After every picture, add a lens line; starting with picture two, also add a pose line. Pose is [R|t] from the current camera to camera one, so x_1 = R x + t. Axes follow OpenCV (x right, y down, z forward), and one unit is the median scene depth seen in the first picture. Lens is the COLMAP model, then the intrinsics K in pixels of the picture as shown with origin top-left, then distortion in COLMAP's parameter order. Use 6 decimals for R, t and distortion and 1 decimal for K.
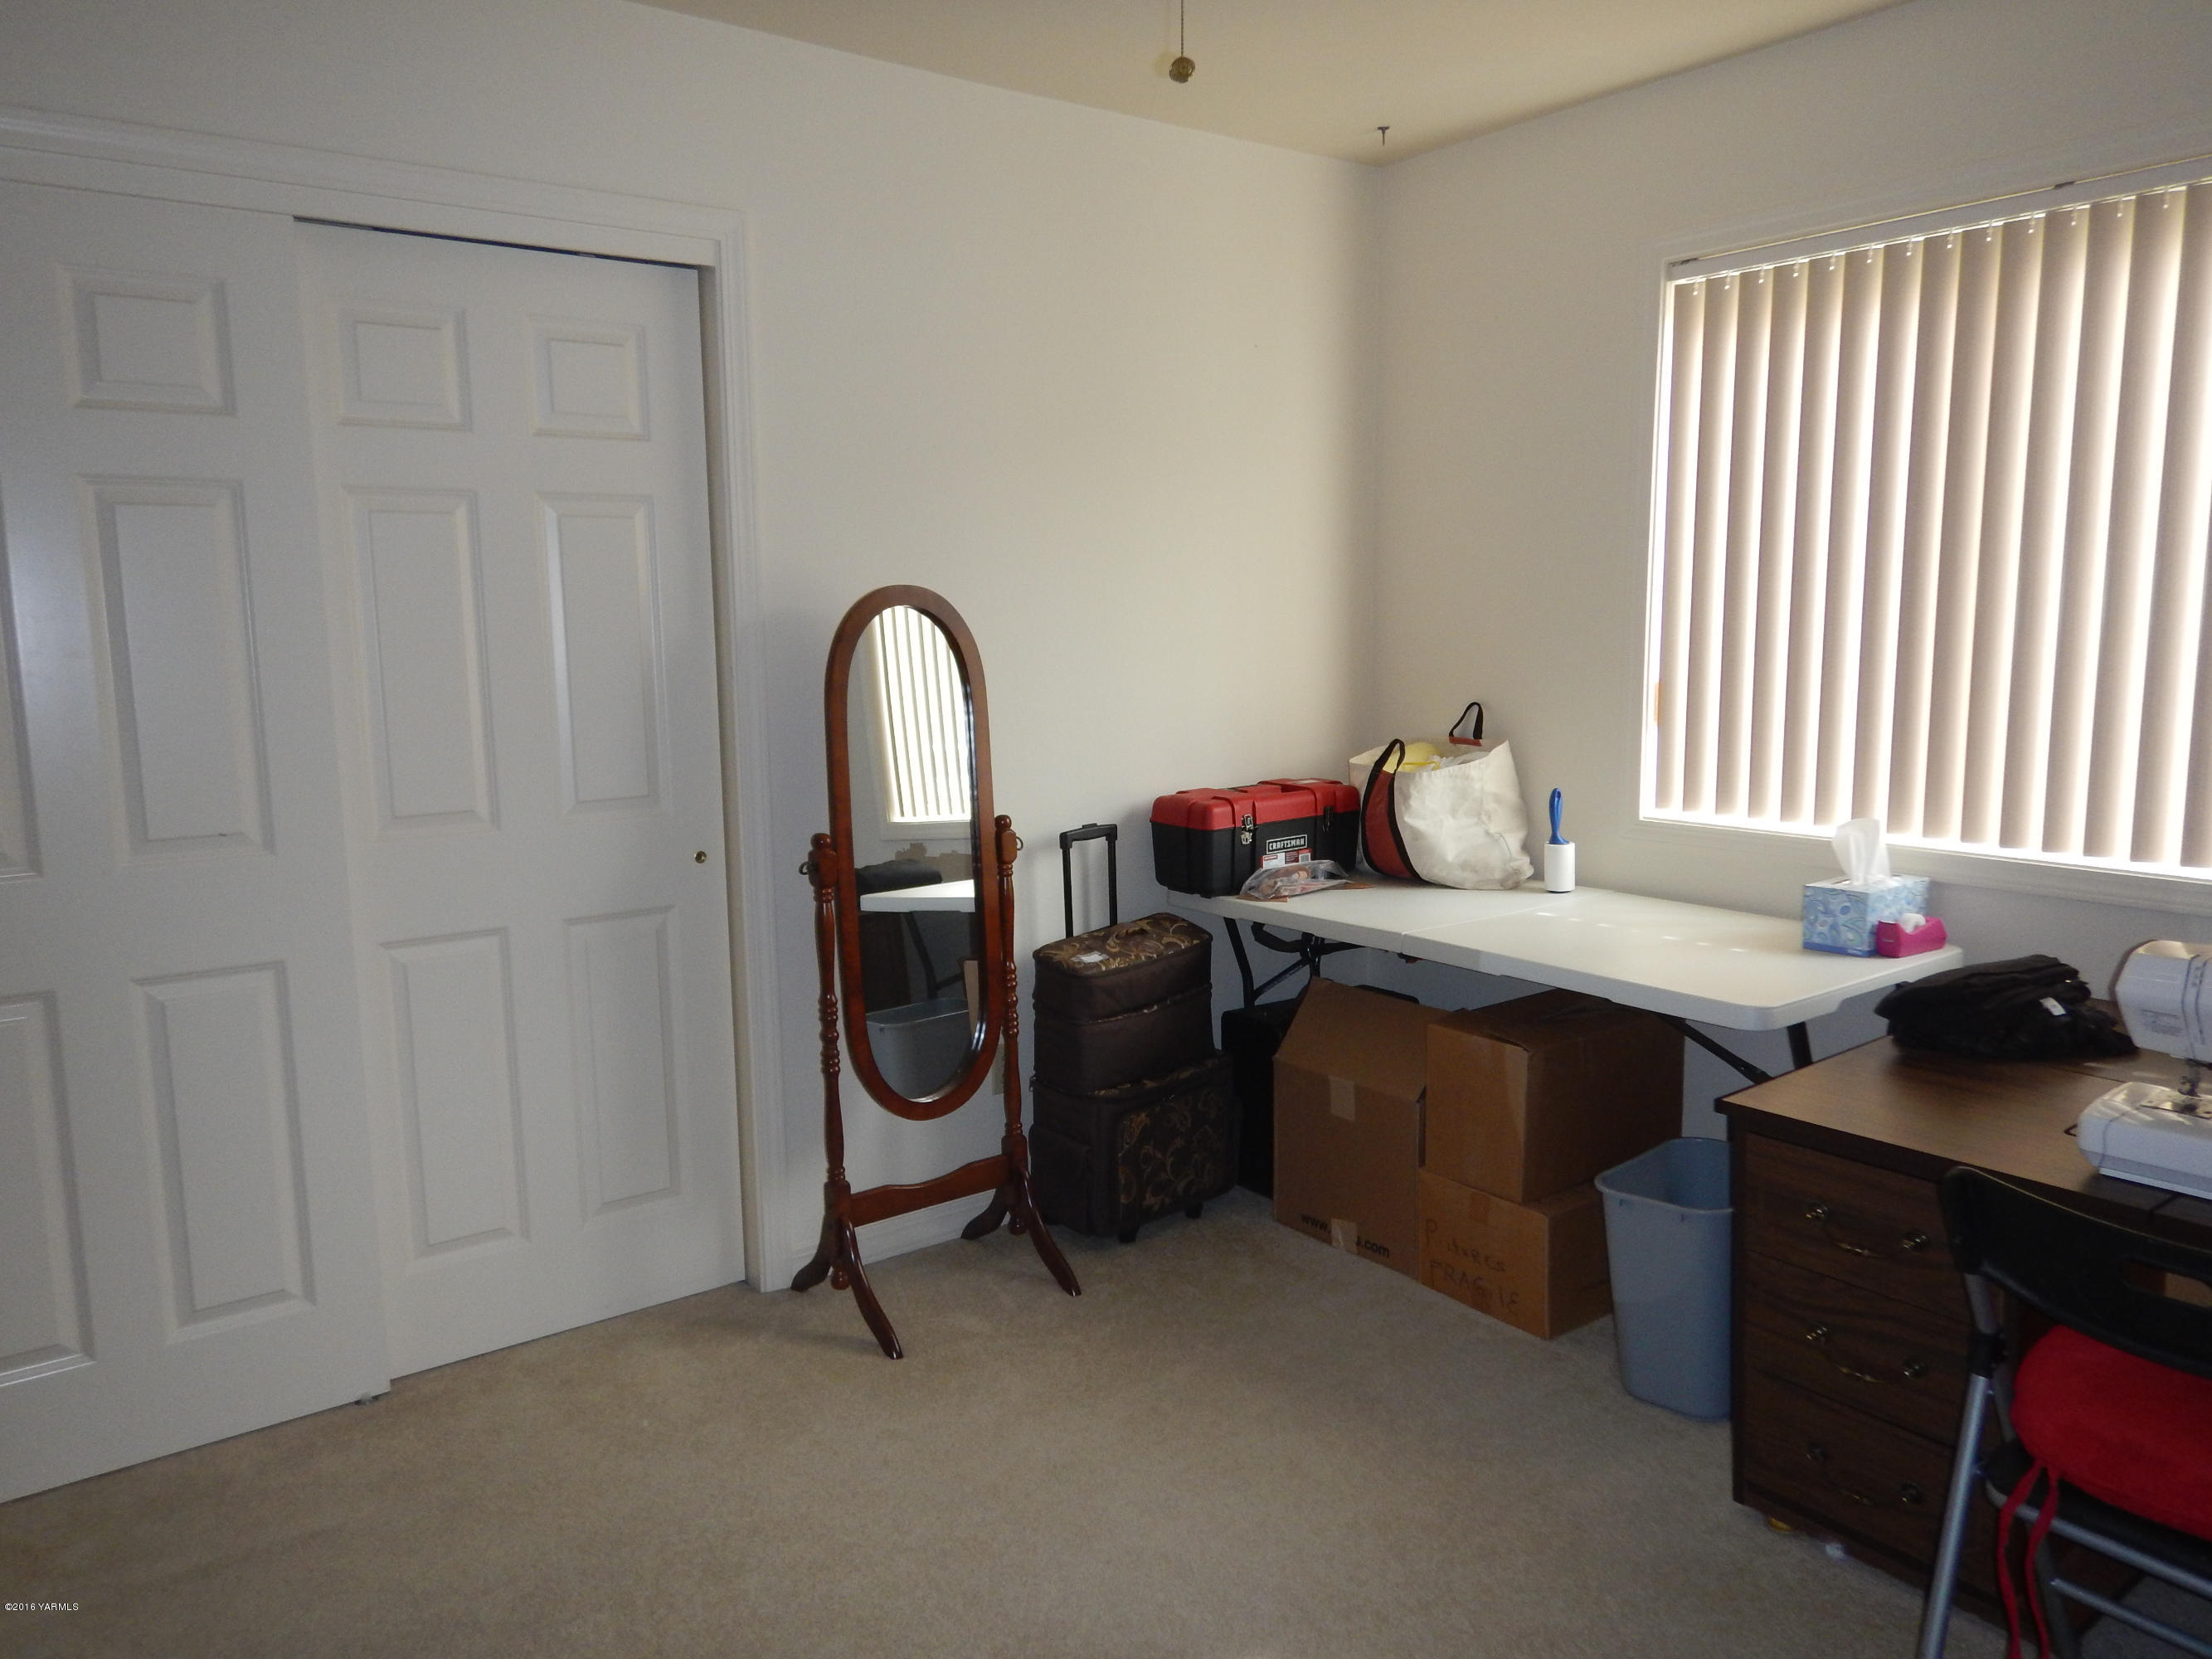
lens RADIAL K [[1585.9, 0, 1089.0], [0, 1585.9, 840.0], [0, 0, 1]] dist [0.014612, 0.013416]
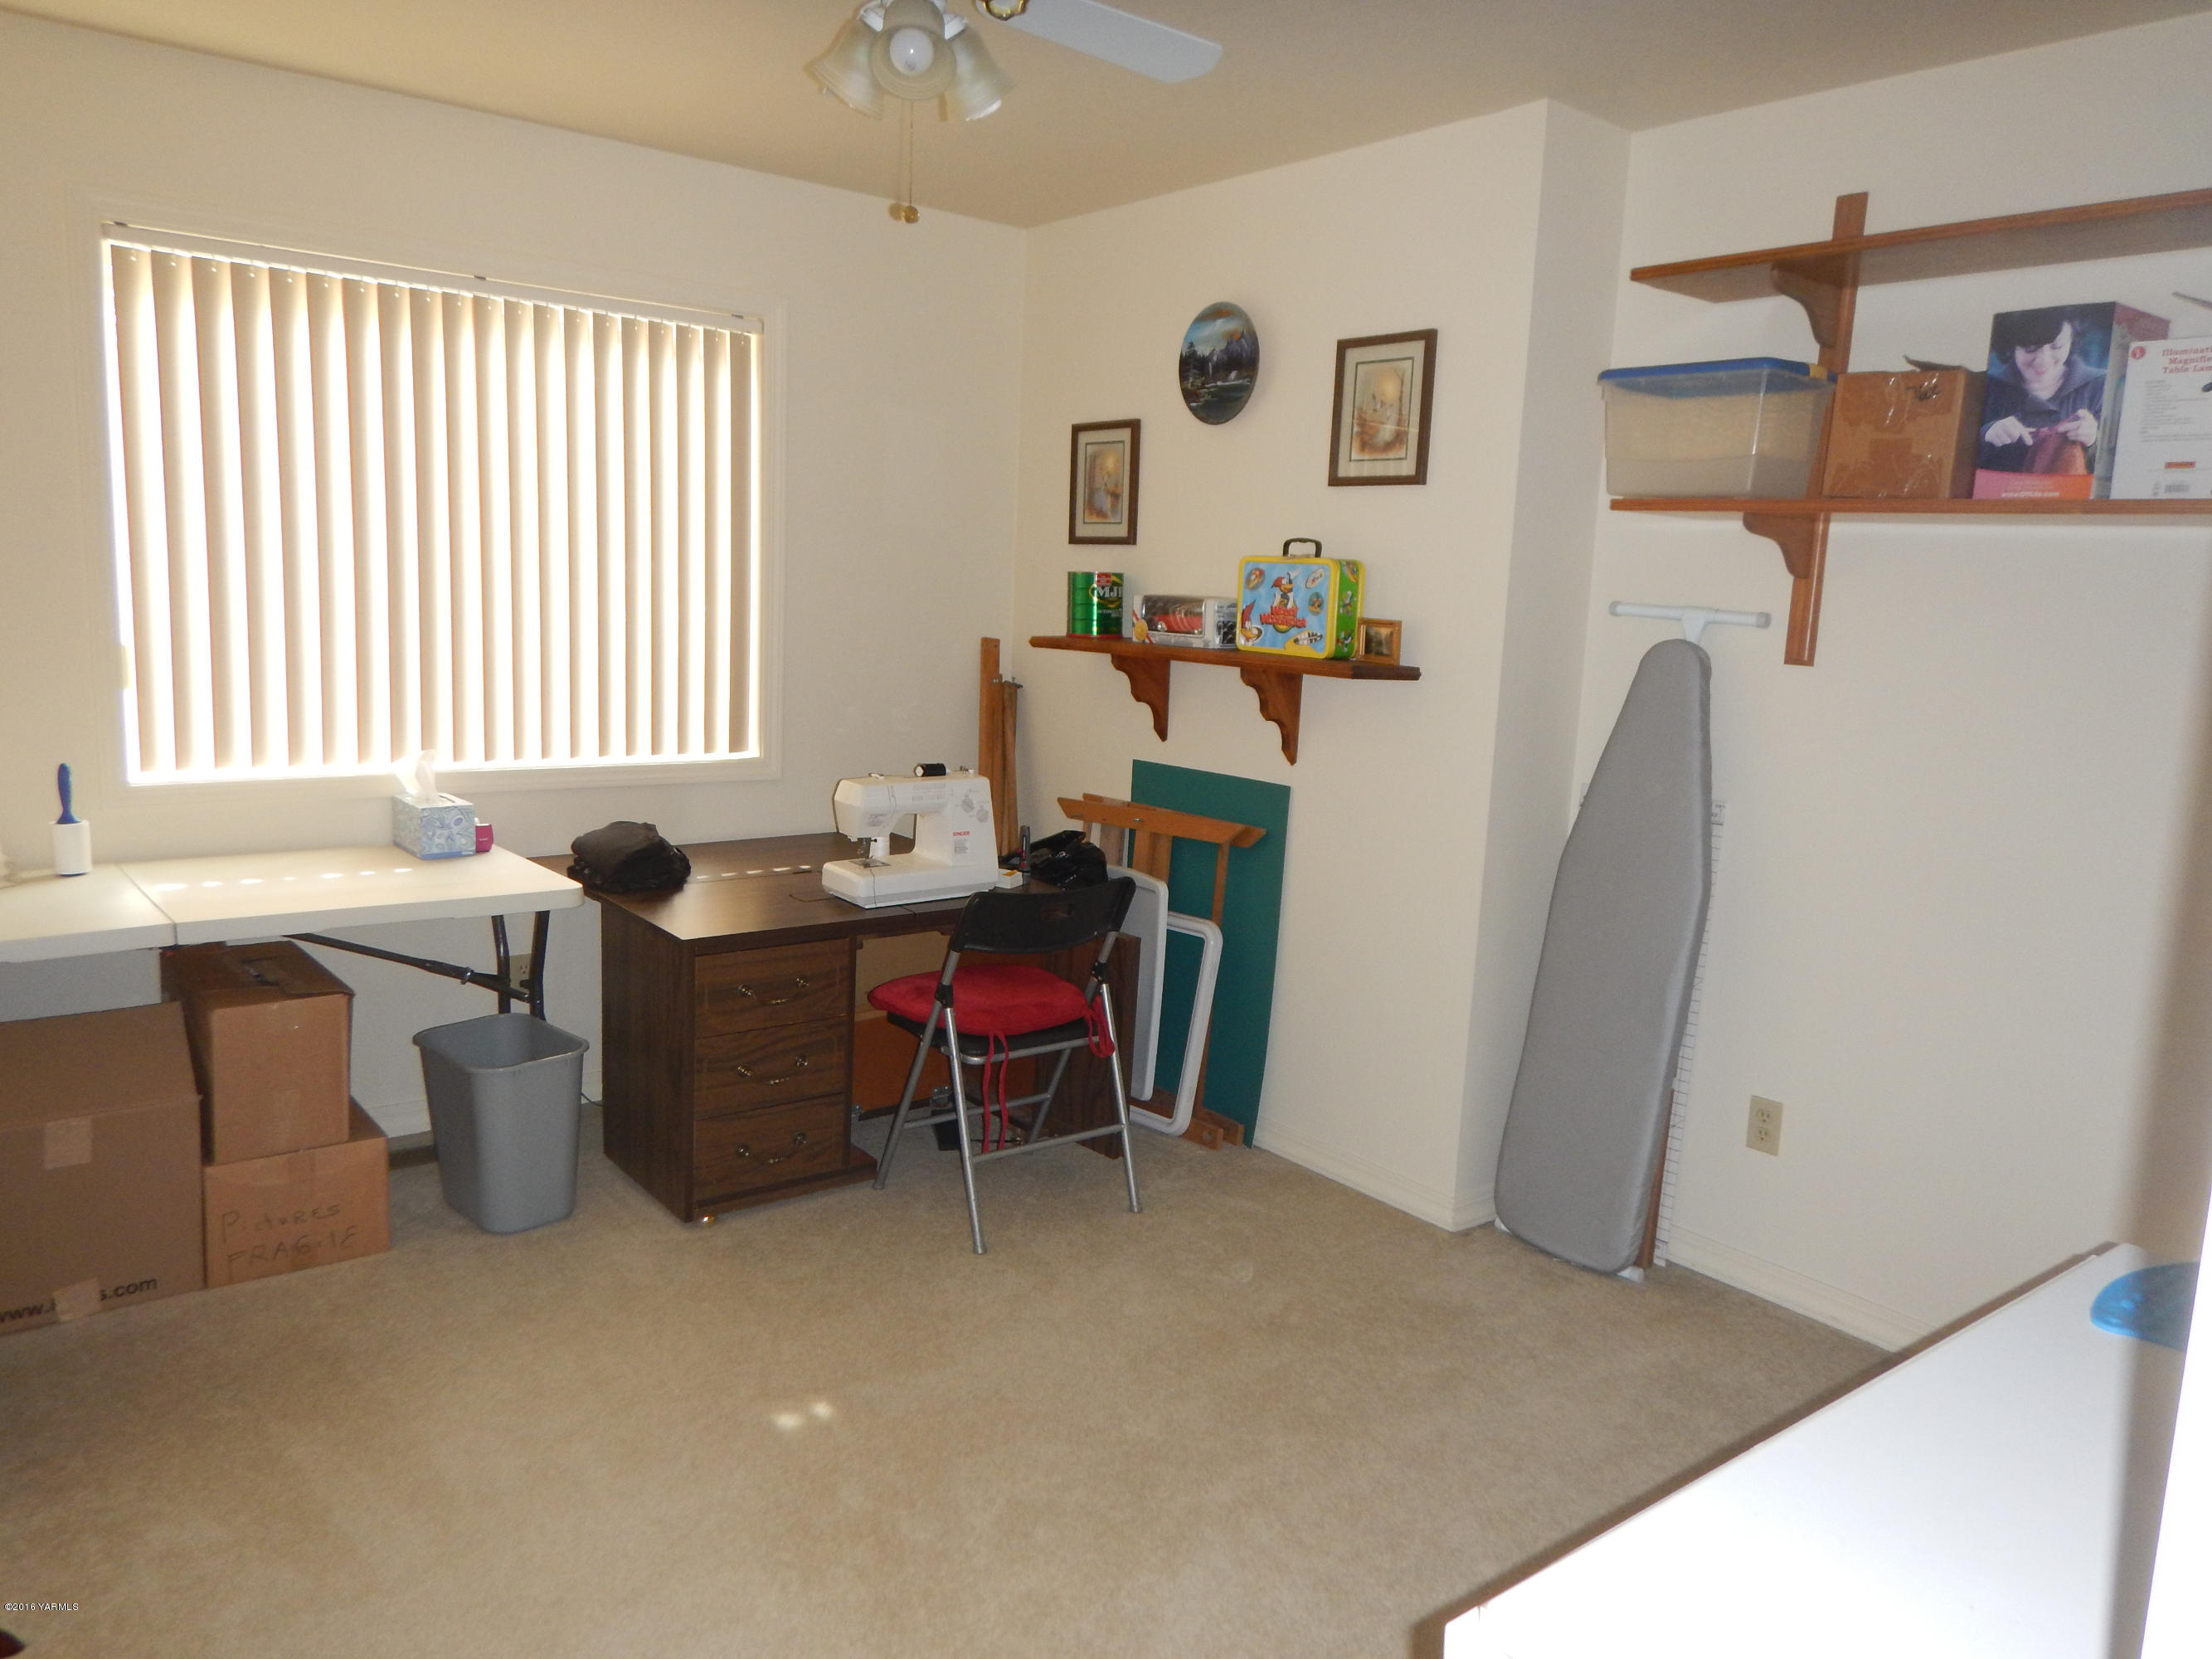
lens RADIAL K [[1585.9, 0, 1089.5], [0, 1585.9, 819.5], [0, 0, 1]] dist [0.014612, 0.013416]
pose [[-0.028305, -0.134330, 0.990532, -0.727687], [0.109936, 0.984500, 0.136653, -0.069303], [-0.993536, 0.112763, -0.013099, 0.476137]]
